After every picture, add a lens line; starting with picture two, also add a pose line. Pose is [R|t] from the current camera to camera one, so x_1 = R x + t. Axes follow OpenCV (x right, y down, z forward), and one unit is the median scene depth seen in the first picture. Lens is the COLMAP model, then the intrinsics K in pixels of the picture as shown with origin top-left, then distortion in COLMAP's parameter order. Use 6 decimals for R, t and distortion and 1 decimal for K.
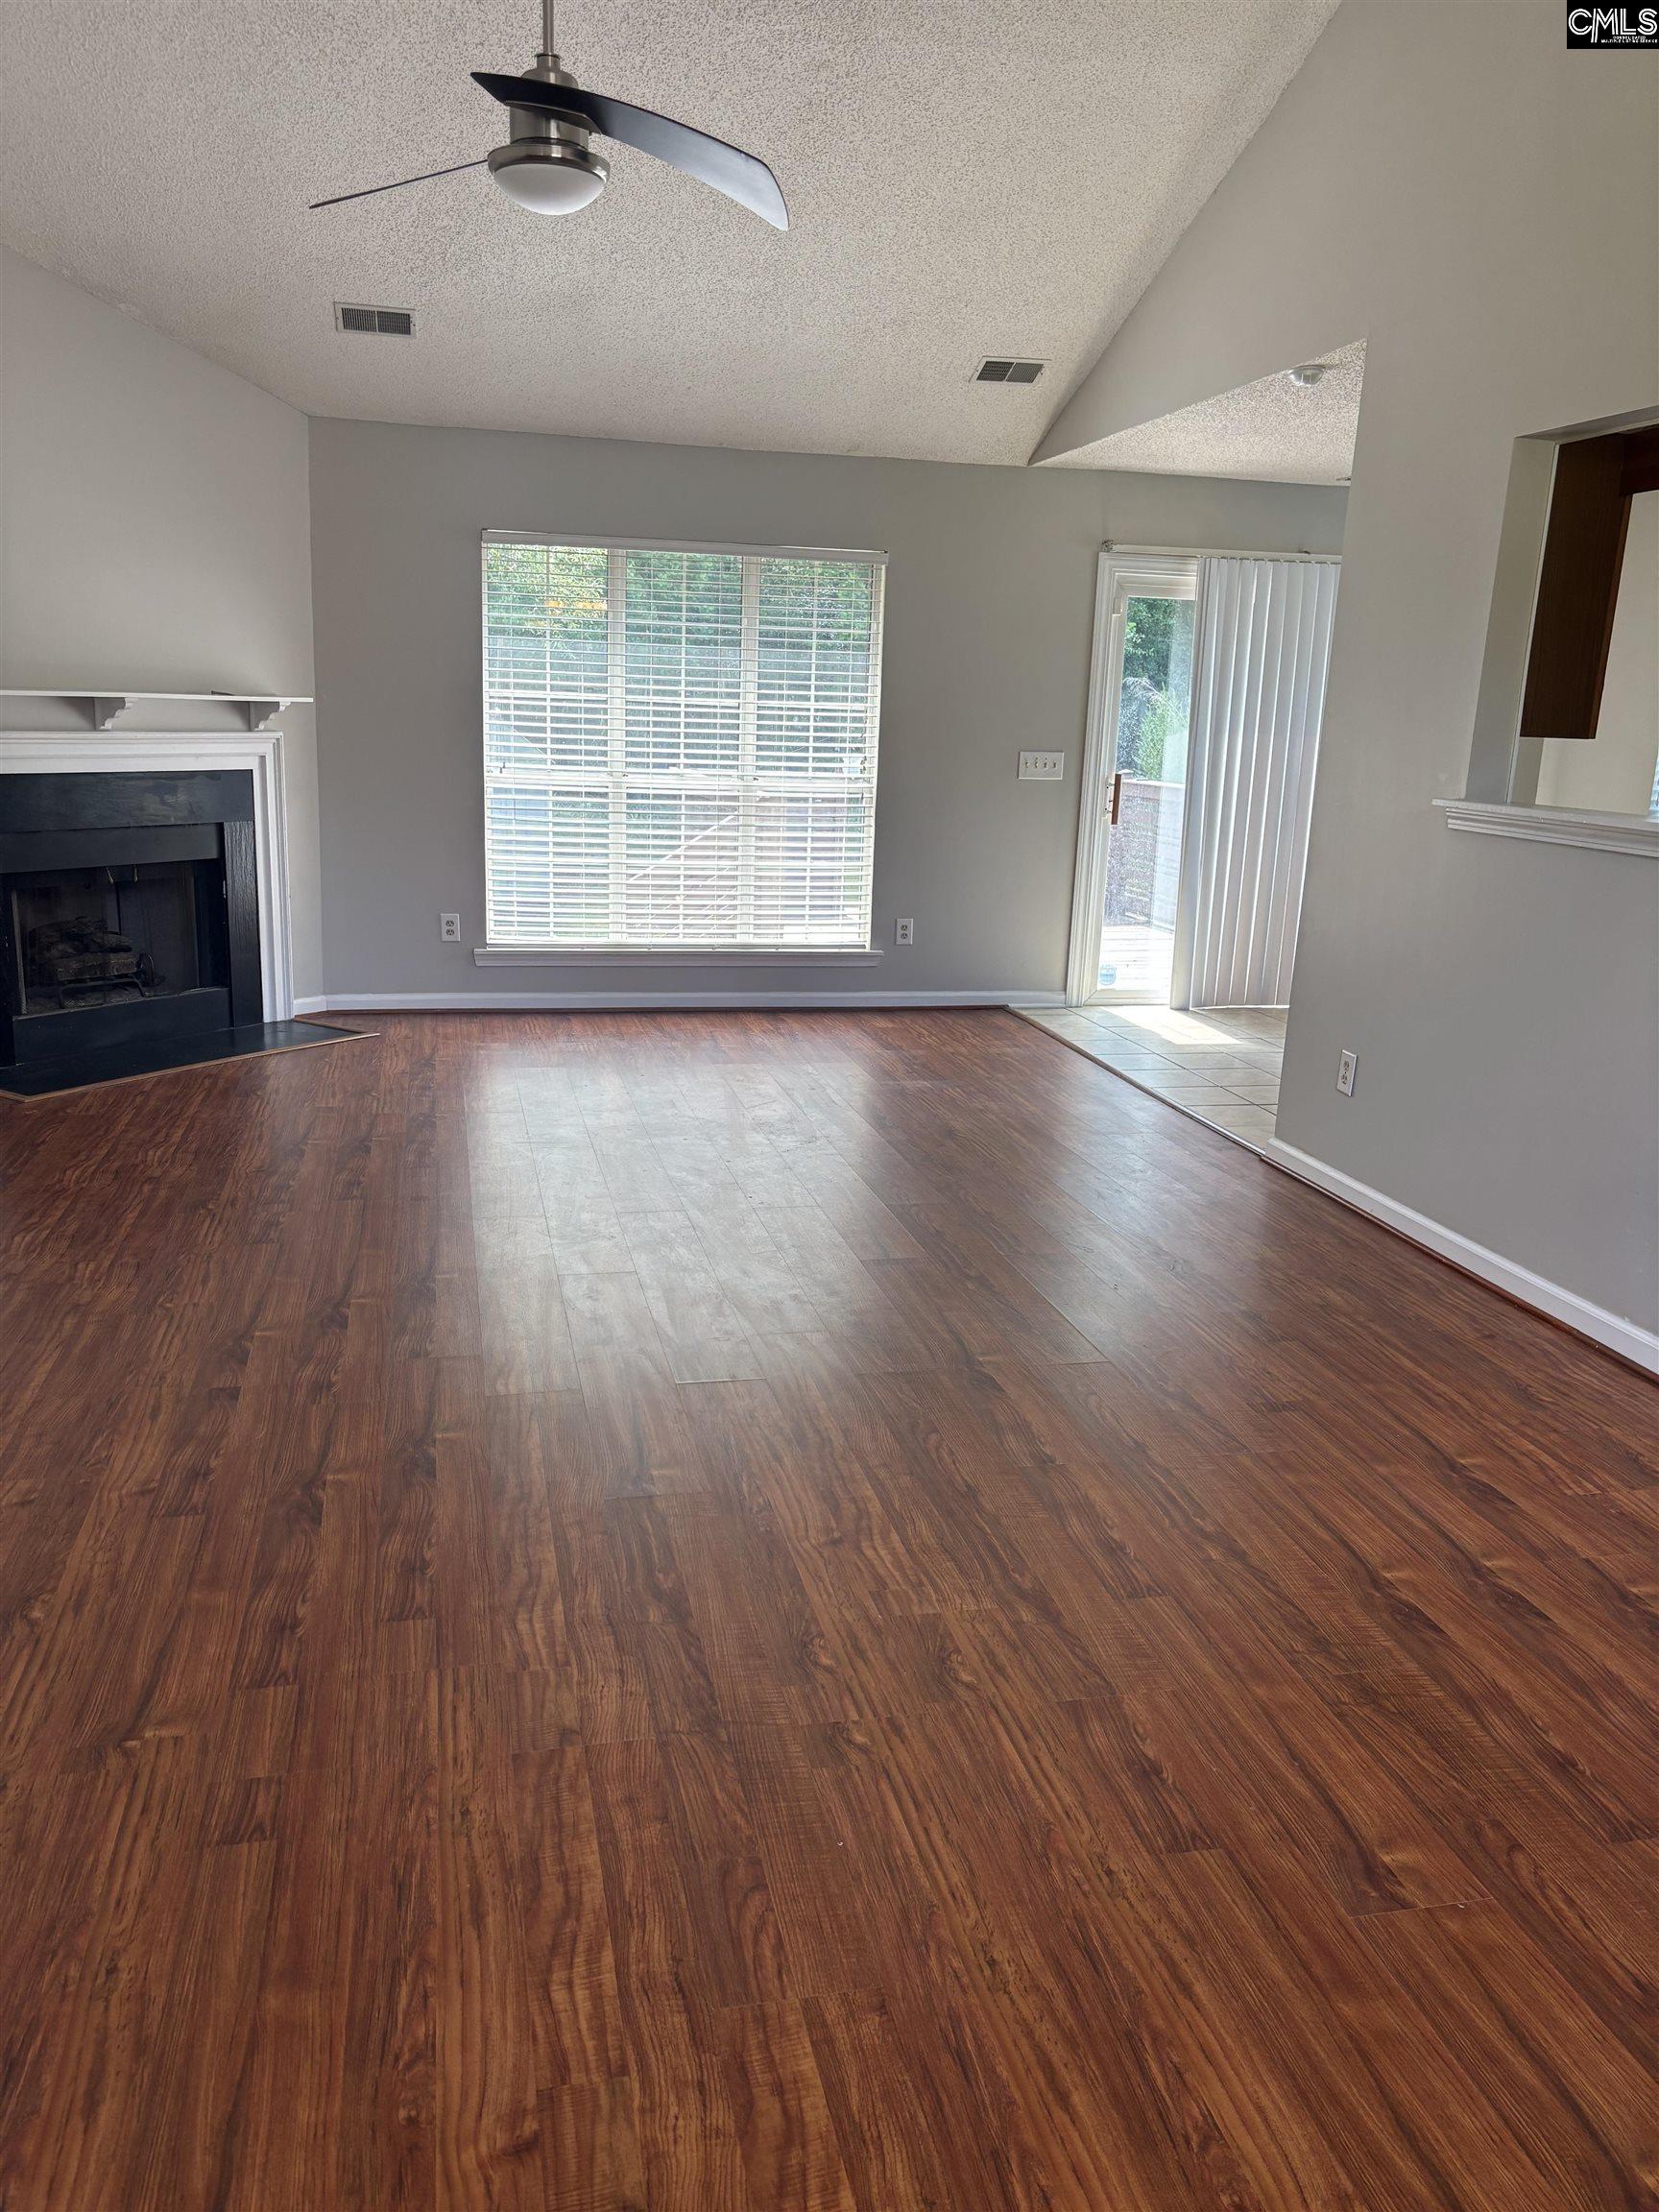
lens RADIAL K [[1663.7, 0, 829.5], [0, 1663.7, 1106.0], [0, 0, 1]] dist [0.031075, -0.051251]
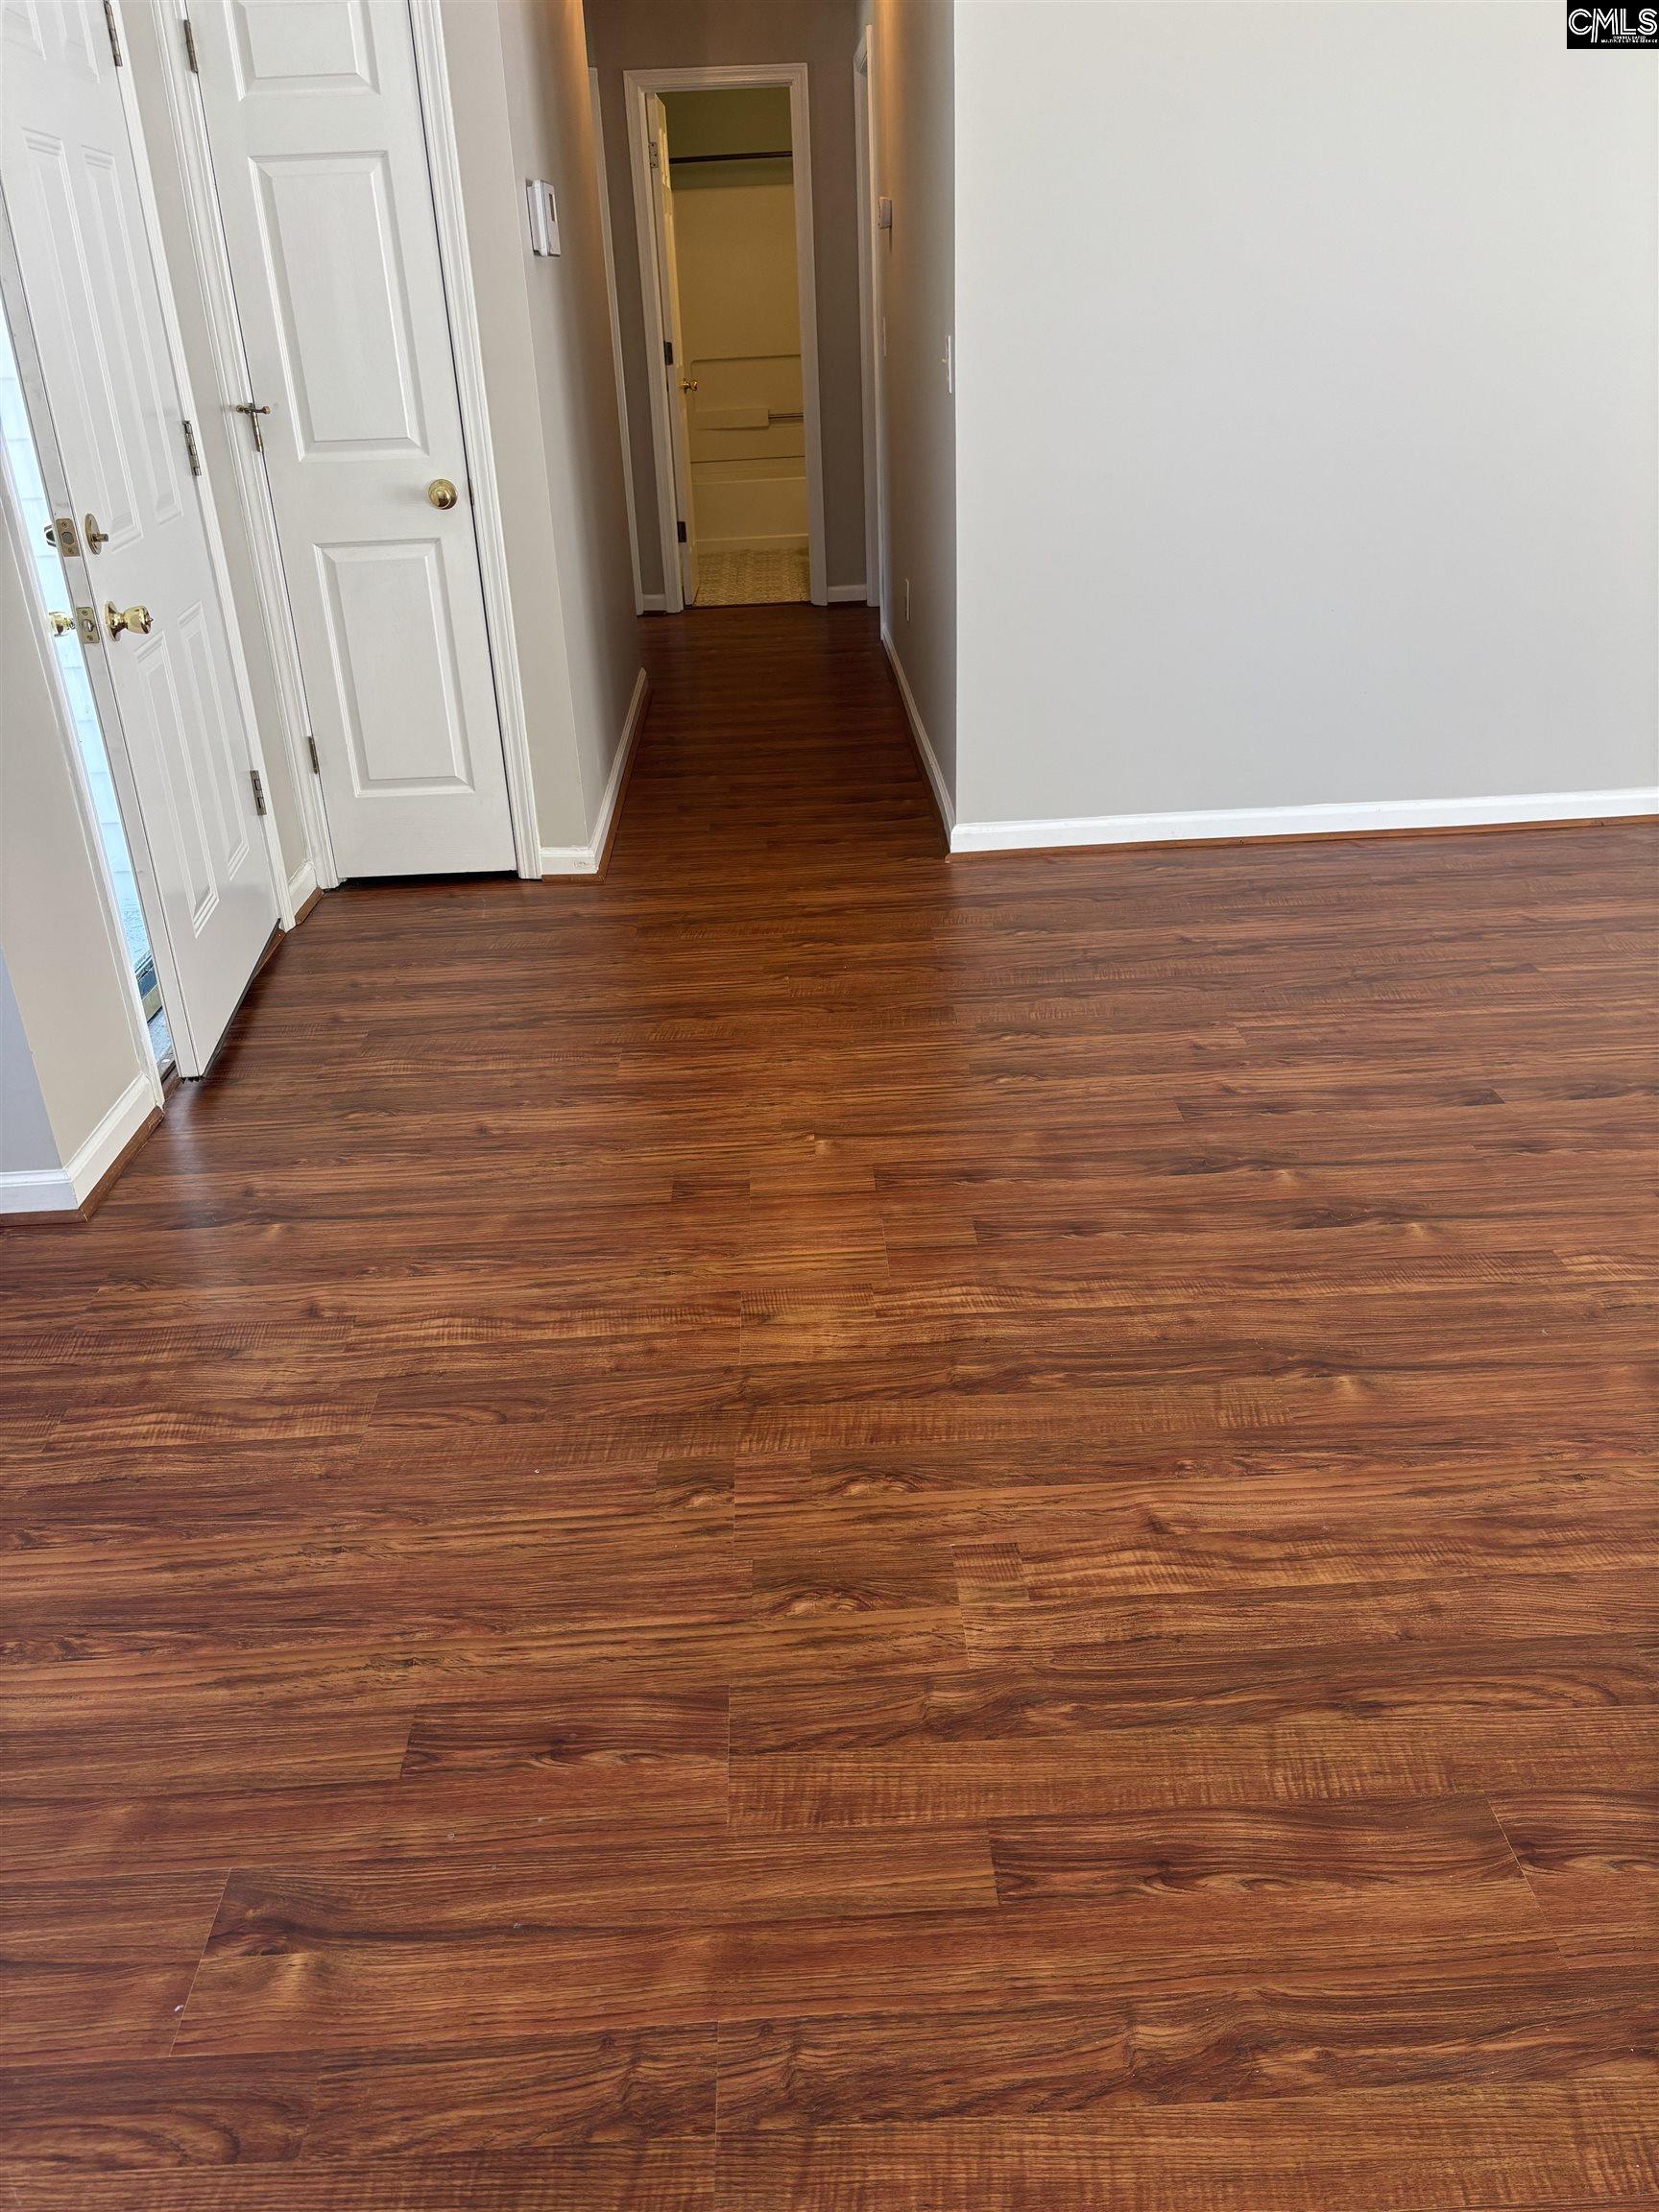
lens RADIAL K [[1663.7, 0, 829.5], [0, 1663.7, 1106.0], [0, 0, 1]] dist [0.031075, -0.051251]
pose [[-0.180667, 0.415153, -0.891632, 0.502880], [-0.196365, 0.873073, 0.446300, -0.154553], [0.963743, 0.255717, -0.076214, 0.758430]]
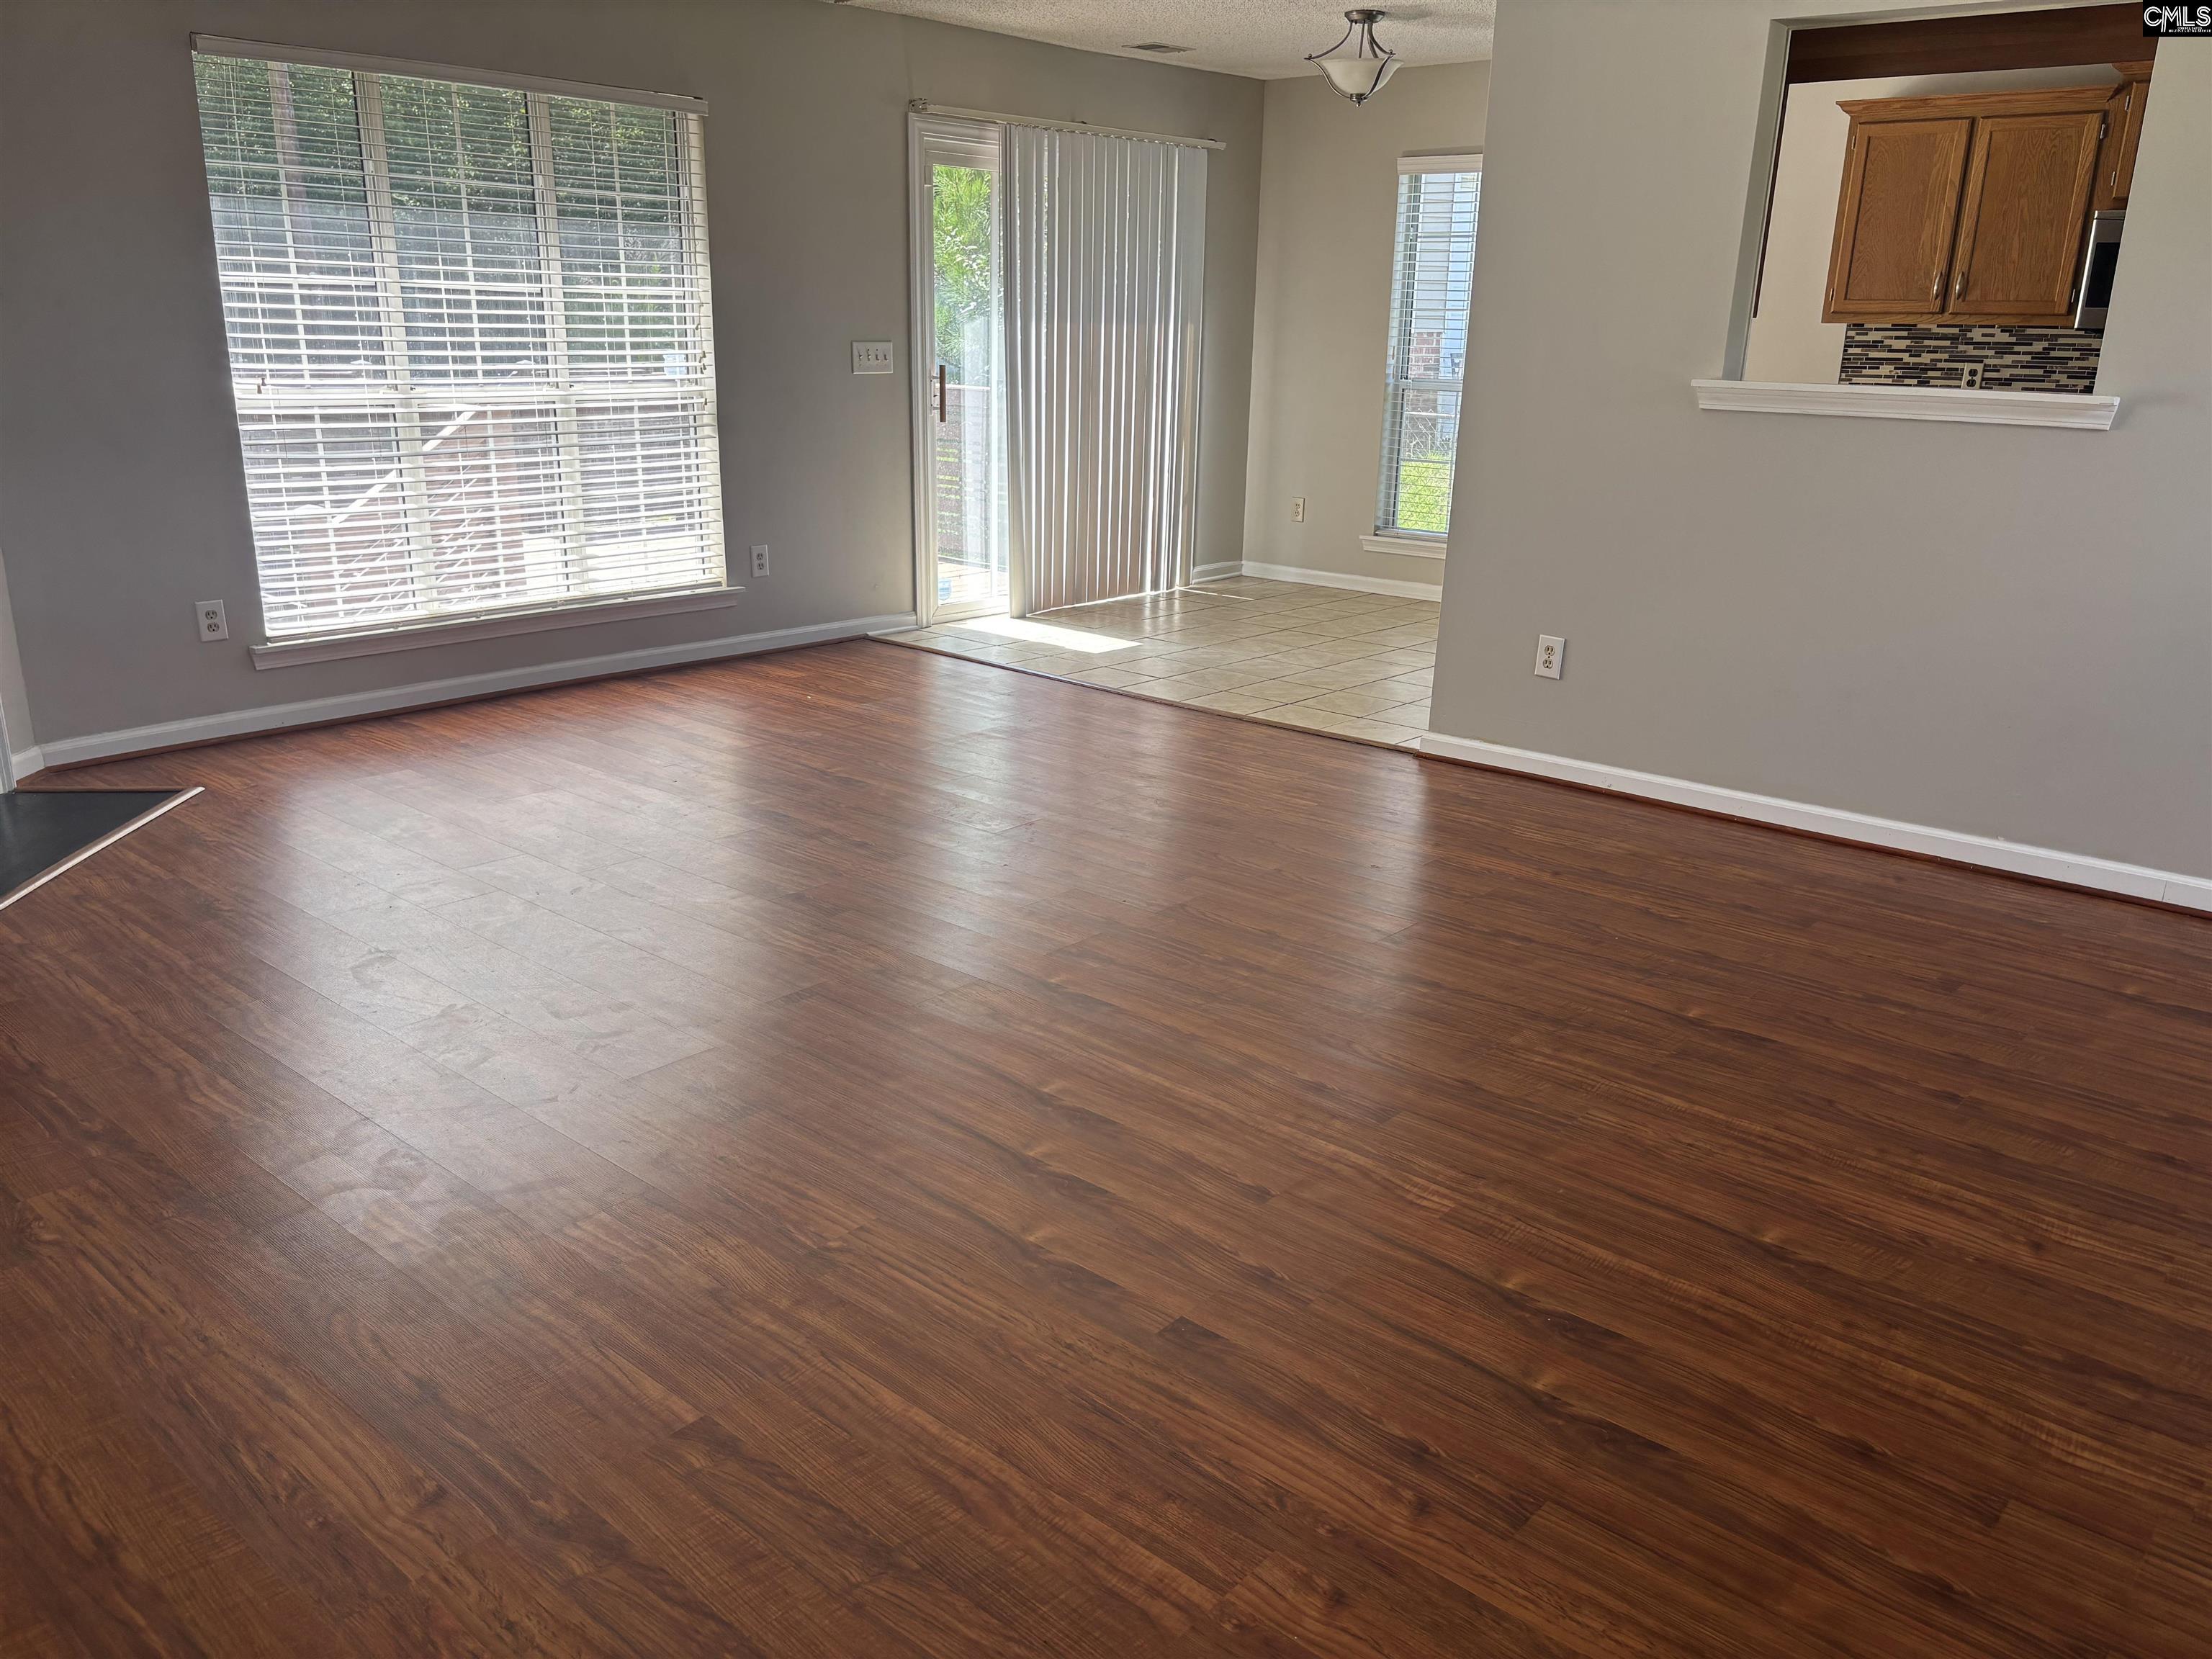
lens RADIAL K [[1683.3, 0, 1130.5], [0, 1683.3, 795.2], [0, 0, 1]] dist [0.031792, -0.009433]
pose [[0.806600, -0.179745, 0.563106, -0.754189], [0.143681, 0.983693, 0.108188, -0.130236], [-0.573370, -0.006357, 0.819272, 0.455548]]
